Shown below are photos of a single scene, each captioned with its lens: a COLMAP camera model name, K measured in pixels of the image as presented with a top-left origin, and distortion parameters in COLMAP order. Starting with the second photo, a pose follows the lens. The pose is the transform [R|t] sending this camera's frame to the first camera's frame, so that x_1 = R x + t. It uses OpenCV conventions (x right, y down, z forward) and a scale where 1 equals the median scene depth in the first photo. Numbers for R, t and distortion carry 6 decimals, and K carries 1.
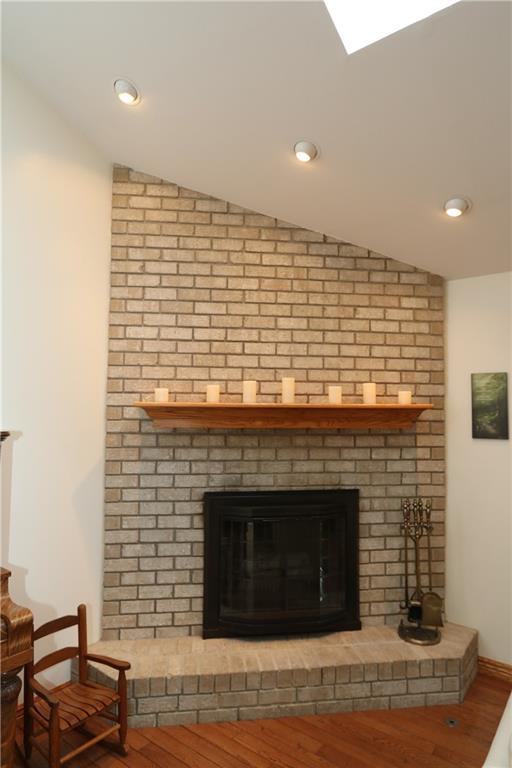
lens RADIAL K [[470.1, 0, 257.6], [0, 470.1, 383.7], [0, 0, 1]] dist [-0.019020, 0.000465]
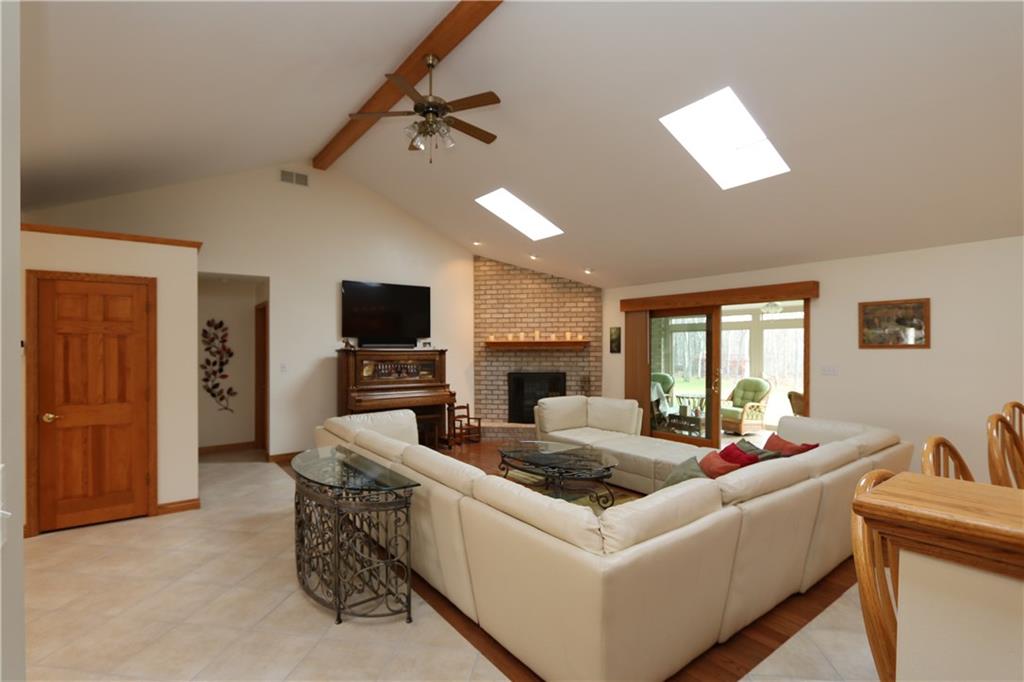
lens RADIAL K [[477.0, 0, 510.8], [0, 477.0, 345.1], [0, 0, 1]] dist [-0.001601, -0.000086]
pose [[0.964674, -0.012509, -0.263150, 0.636701], [0.026997, 0.998307, 0.051510, -0.076187], [0.262061, -0.056795, 0.963379, -1.687890]]
